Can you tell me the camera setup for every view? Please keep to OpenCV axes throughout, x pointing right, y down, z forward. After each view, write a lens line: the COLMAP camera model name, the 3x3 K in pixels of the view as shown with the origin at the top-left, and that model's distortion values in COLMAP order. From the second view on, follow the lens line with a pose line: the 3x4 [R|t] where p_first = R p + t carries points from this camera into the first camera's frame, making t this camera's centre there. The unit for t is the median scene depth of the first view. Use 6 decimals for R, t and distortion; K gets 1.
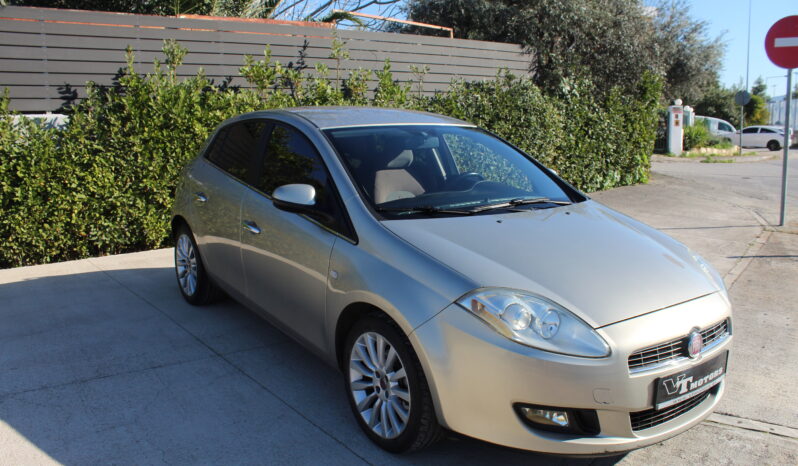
lens RADIAL K [[675.6, 0, 400.6], [0, 675.6, 224.9], [0, 0, 1]] dist [-0.149657, 0.149944]
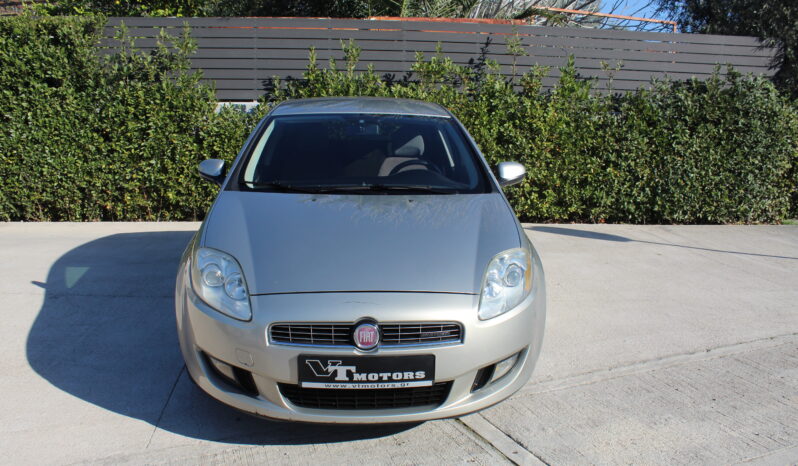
lens RADIAL K [[673.9, 0, 399.0], [0, 673.9, 233.0], [0, 0, 1]] dist [-0.158717, 0.149462]
pose [[0.849932, 0.112575, -0.514726, 0.367352], [-0.106079, 0.993465, 0.042118, -0.005718], [0.516104, 0.018804, 0.856320, 0.066601]]
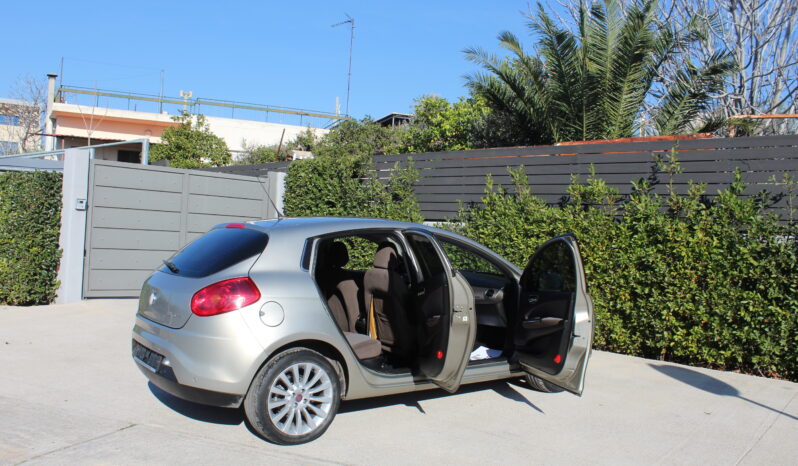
lens RADIAL K [[673.9, 0, 399.0], [0, 673.9, 233.0], [0, 0, 1]] dist [-0.158717, 0.149462]
pose [[0.202924, 0.026938, -0.978824, 0.858346], [-0.193403, 0.981032, -0.013096, -0.101461], [0.959905, 0.191965, 0.204284, 0.574085]]
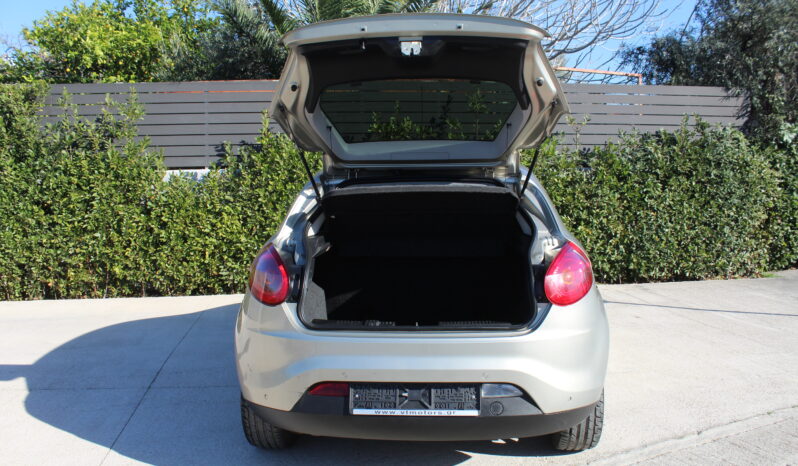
lens RADIAL K [[673.9, 0, 399.0], [0, 673.9, 233.0], [0, 0, 1]] dist [-0.158717, 0.149462]
pose [[0.868970, 0.037783, -0.493420, 0.355153], [-0.072722, 0.996006, -0.051804, -0.018408], [0.489492, 0.080899, 0.868247, 0.138294]]
